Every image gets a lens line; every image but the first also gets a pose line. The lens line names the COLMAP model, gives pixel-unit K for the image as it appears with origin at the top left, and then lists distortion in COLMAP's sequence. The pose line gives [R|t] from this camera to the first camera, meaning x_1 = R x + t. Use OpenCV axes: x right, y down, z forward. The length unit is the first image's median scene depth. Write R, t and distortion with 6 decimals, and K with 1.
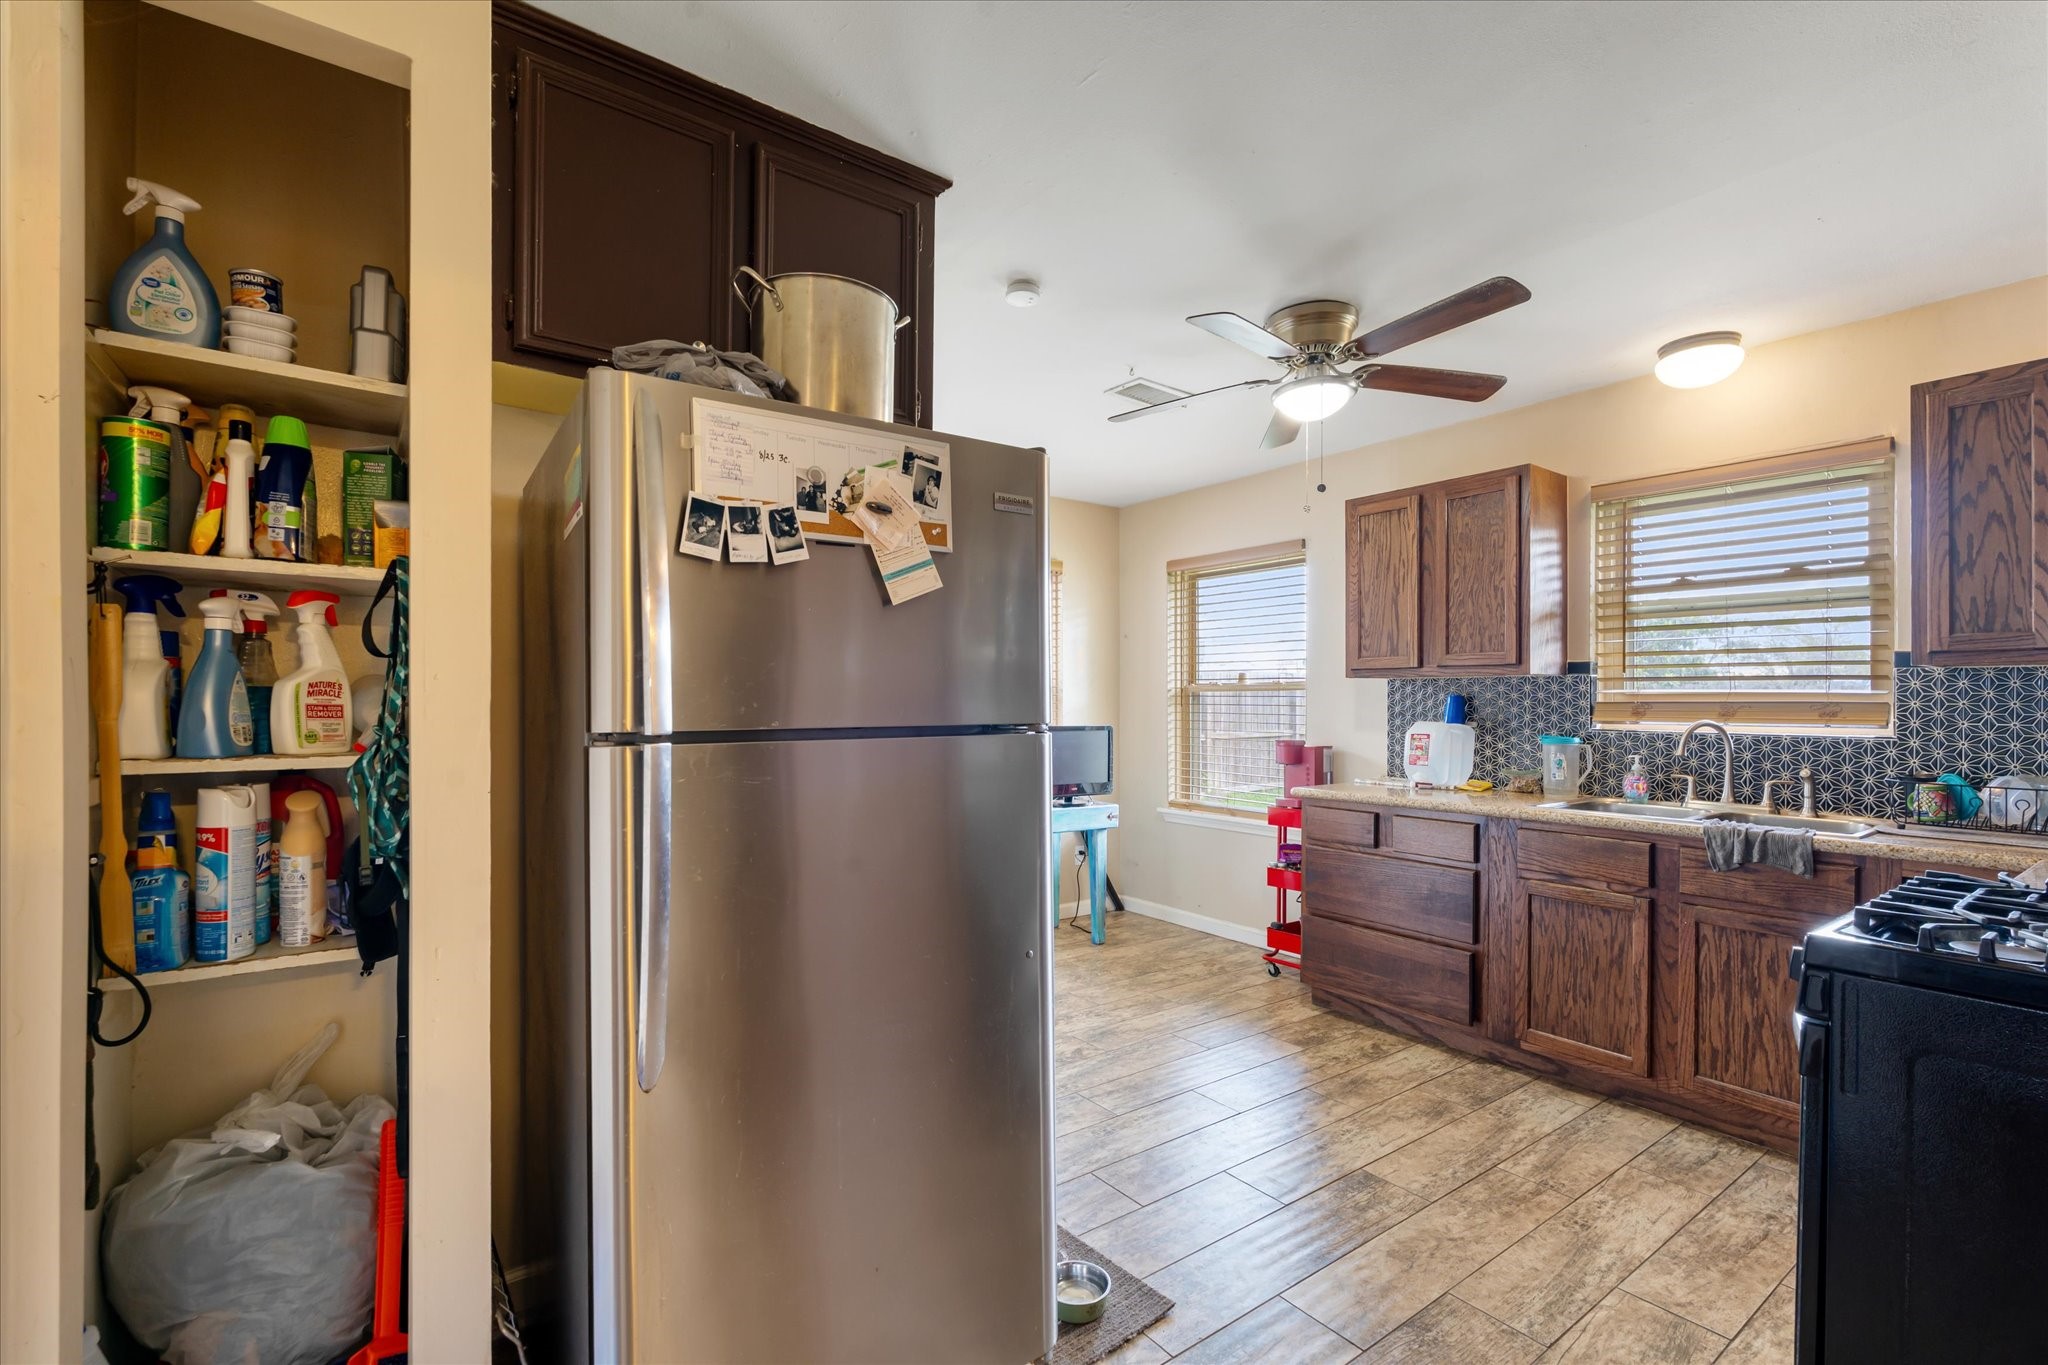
lens RADIAL K [[909.7, 0, 1015.4], [0, 909.7, 686.0], [0, 0, 1]] dist [-0.005470, 0.001231]
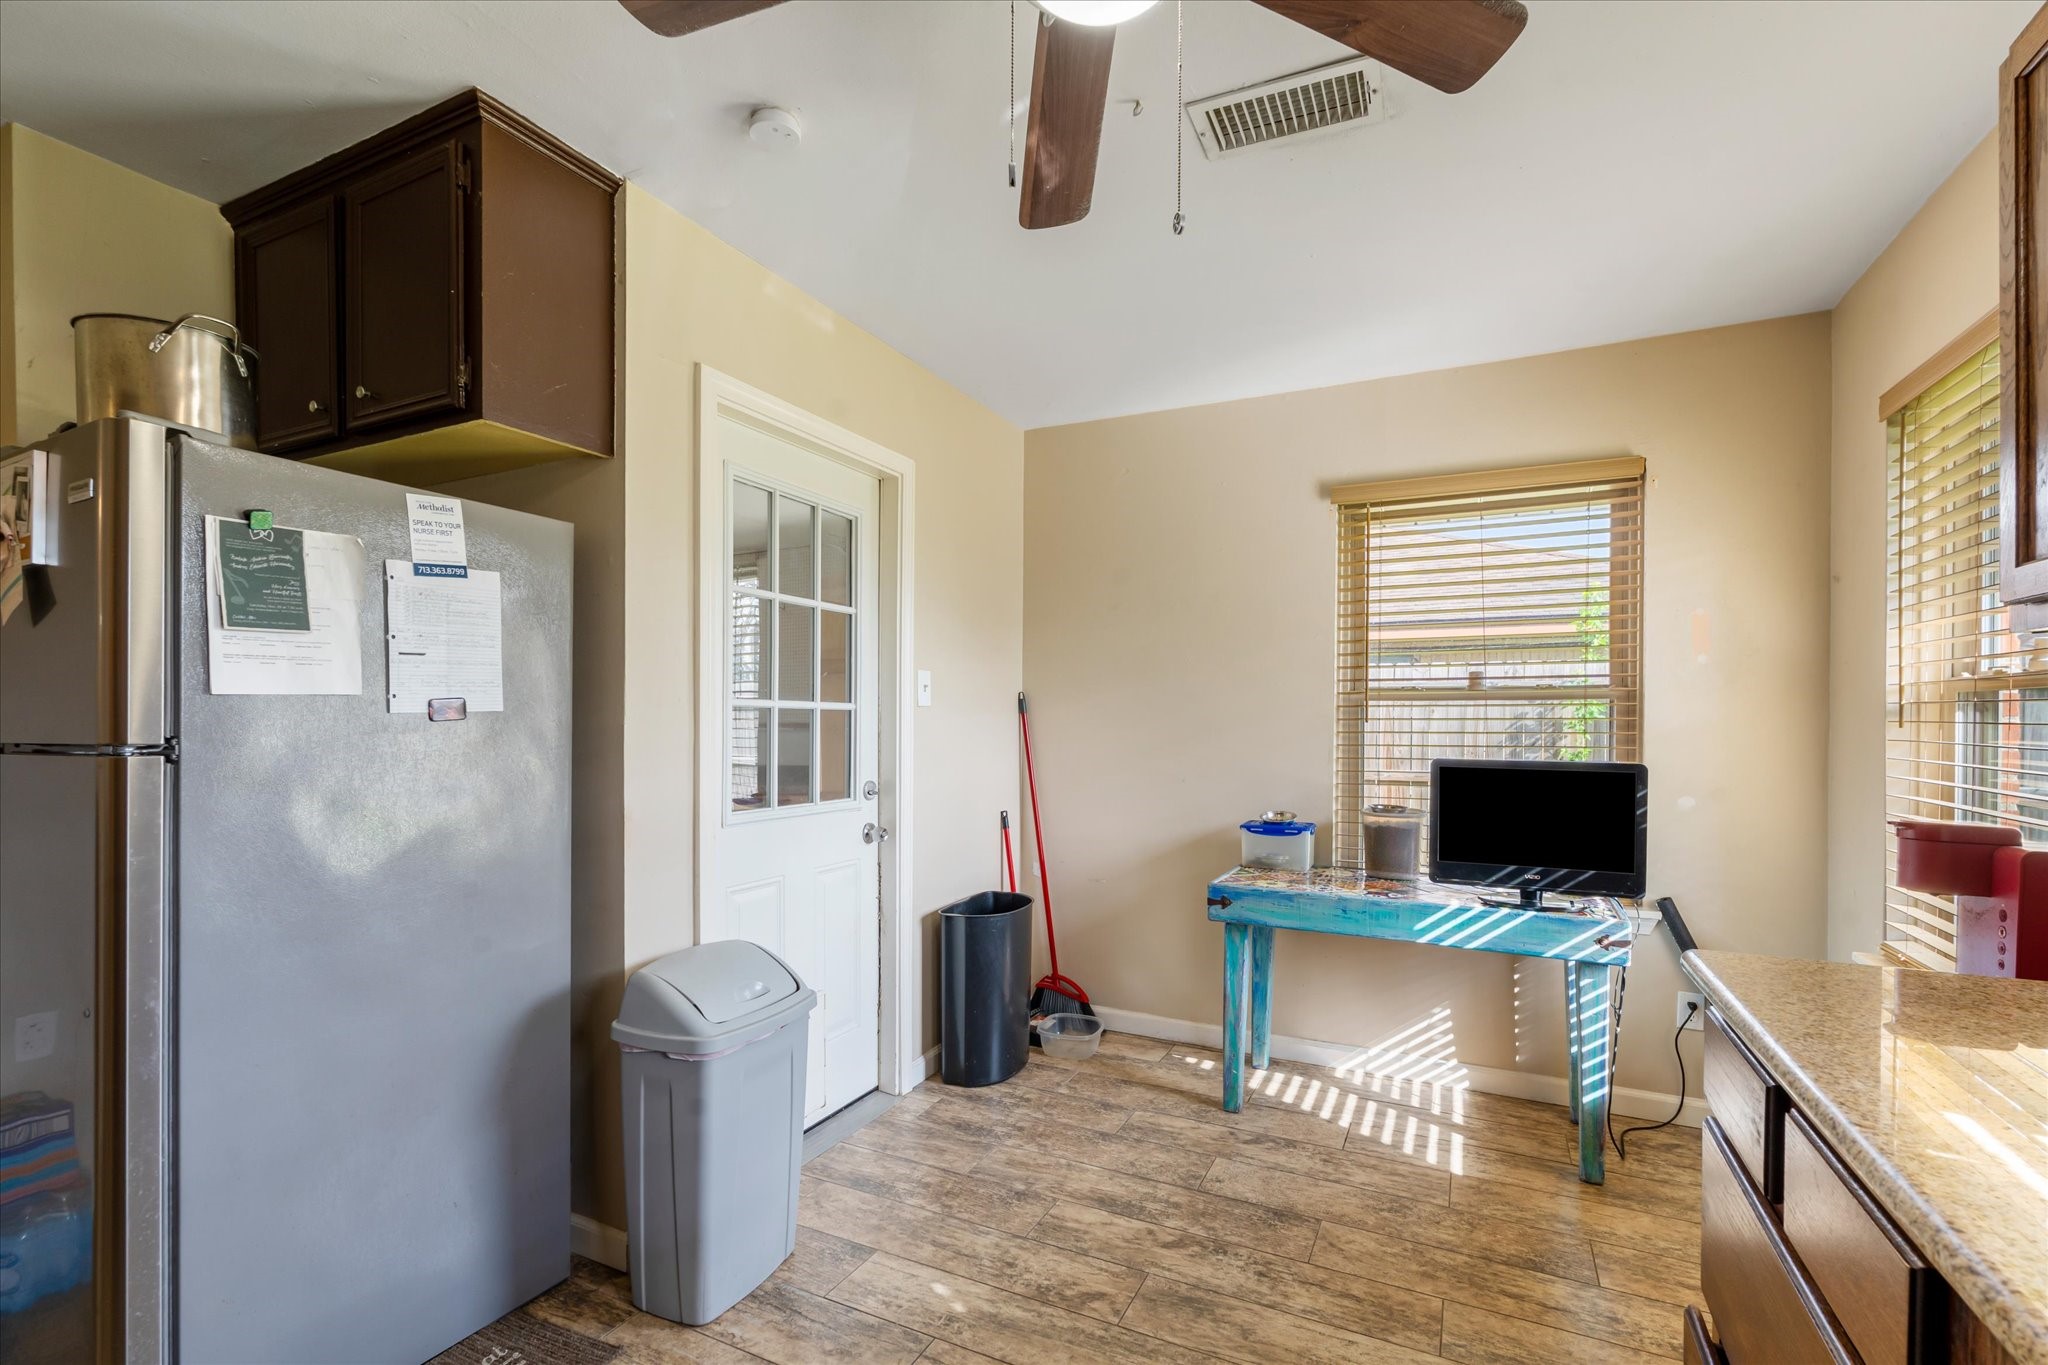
lens RADIAL K [[909.7, 0, 1027.1], [0, 909.7, 731.3], [0, 0, 1]] dist [-0.005470, 0.001231]
pose [[0.476569, 0.012150, -0.879053, 0.574482], [0.014496, 0.999660, 0.021676, 0.011950], [0.879018, -0.023073, 0.476231, 0.685243]]
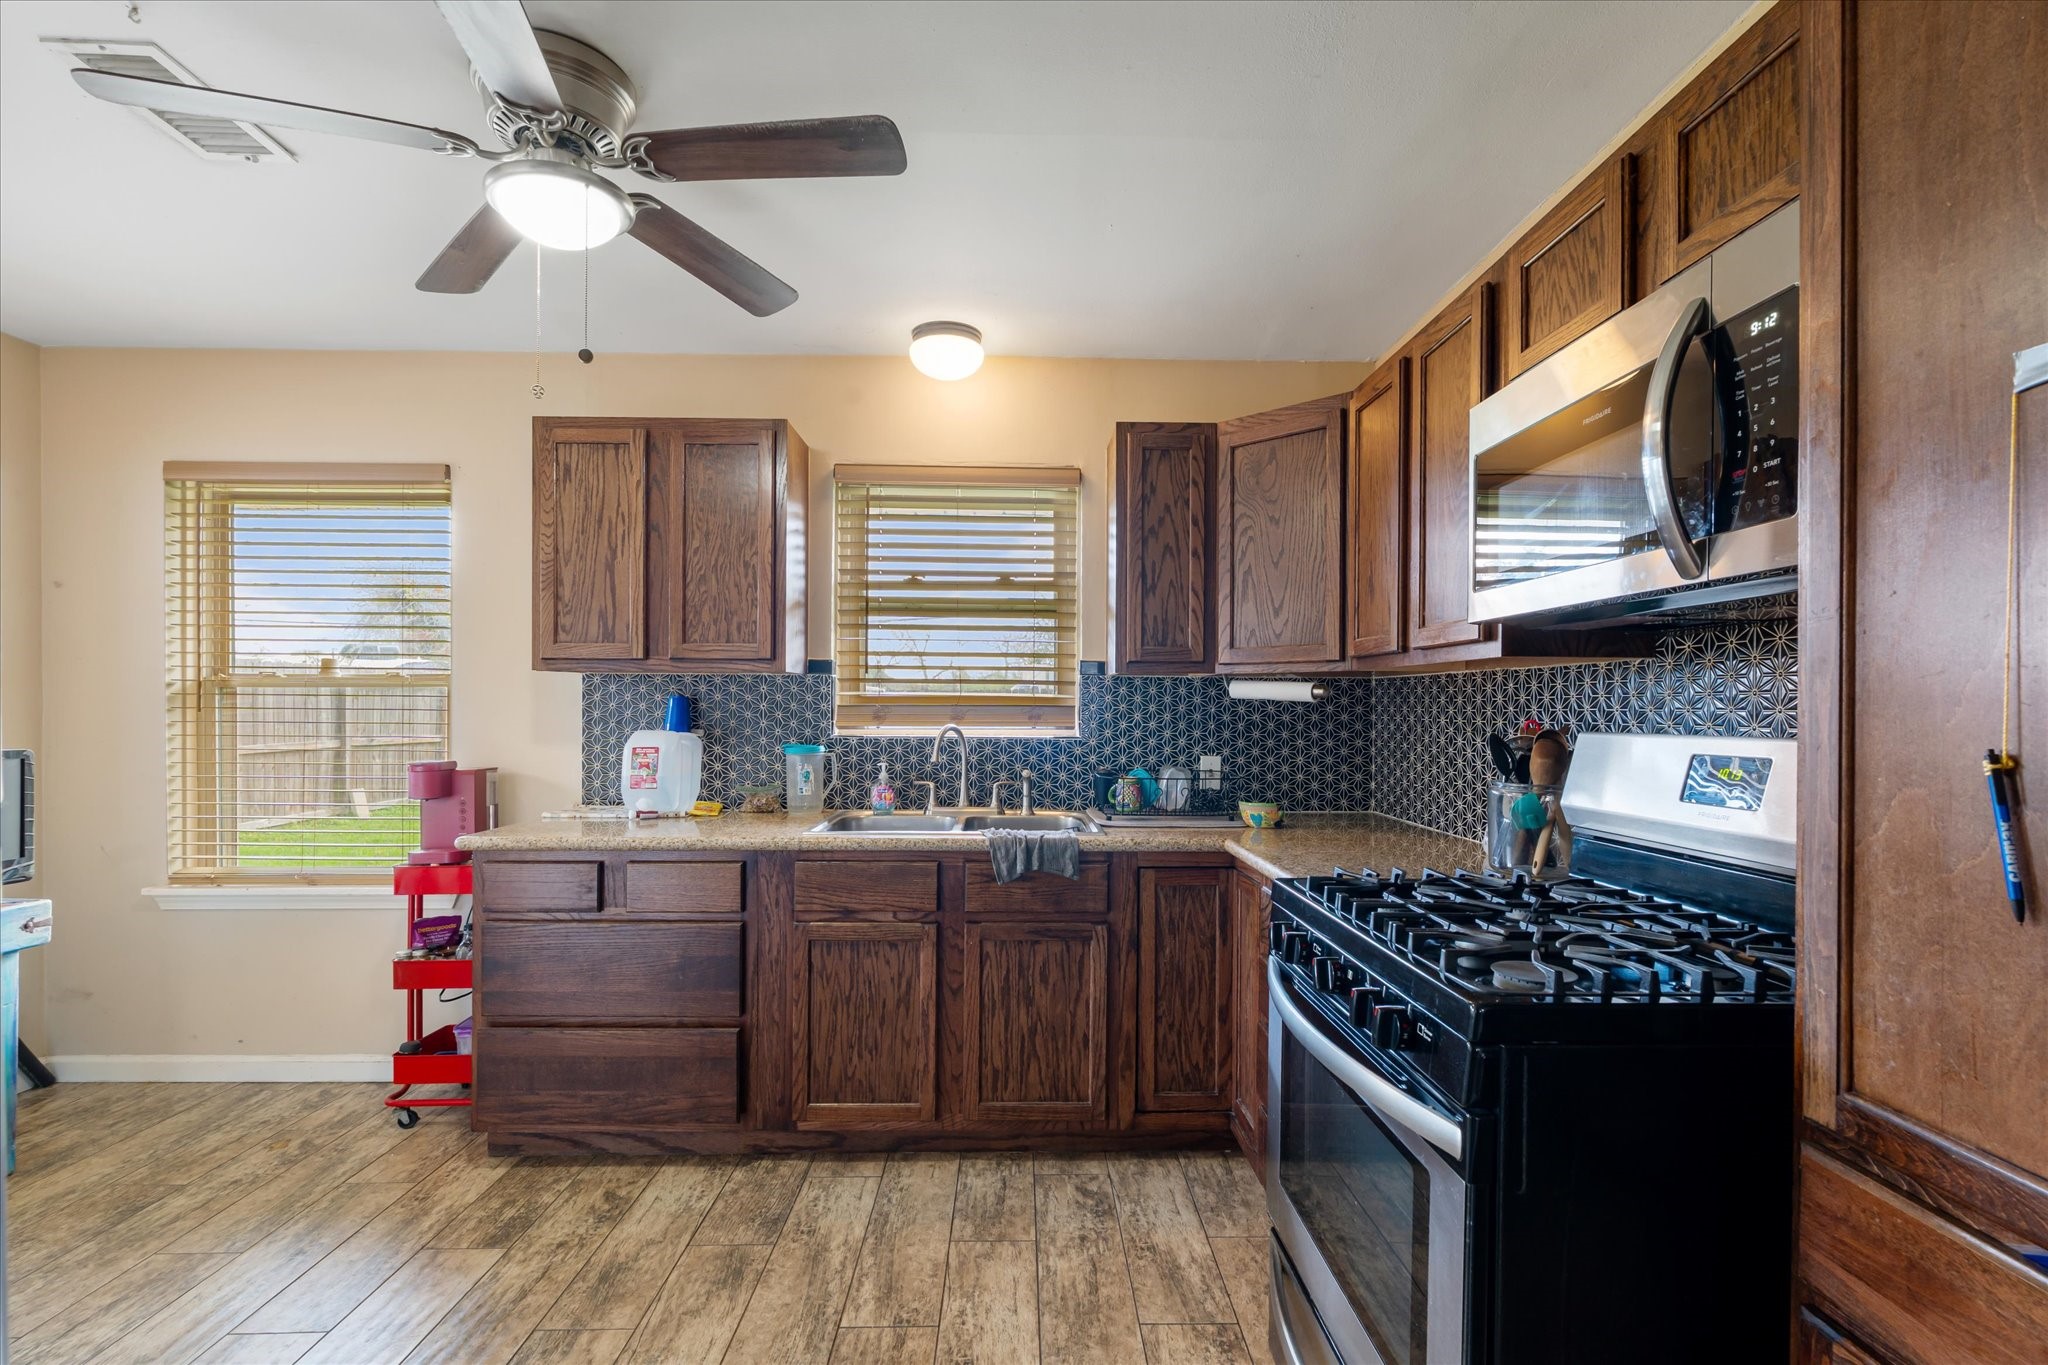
lens RADIAL K [[909.7, 0, 1030.8], [0, 909.7, 708.9], [0, 0, 1]] dist [-0.005470, 0.001231]
pose [[0.564763, -0.004848, 0.825239, 0.003157], [-0.015821, 0.999735, 0.016701, 0.003344], [-0.825101, -0.022488, 0.564537, 0.347337]]
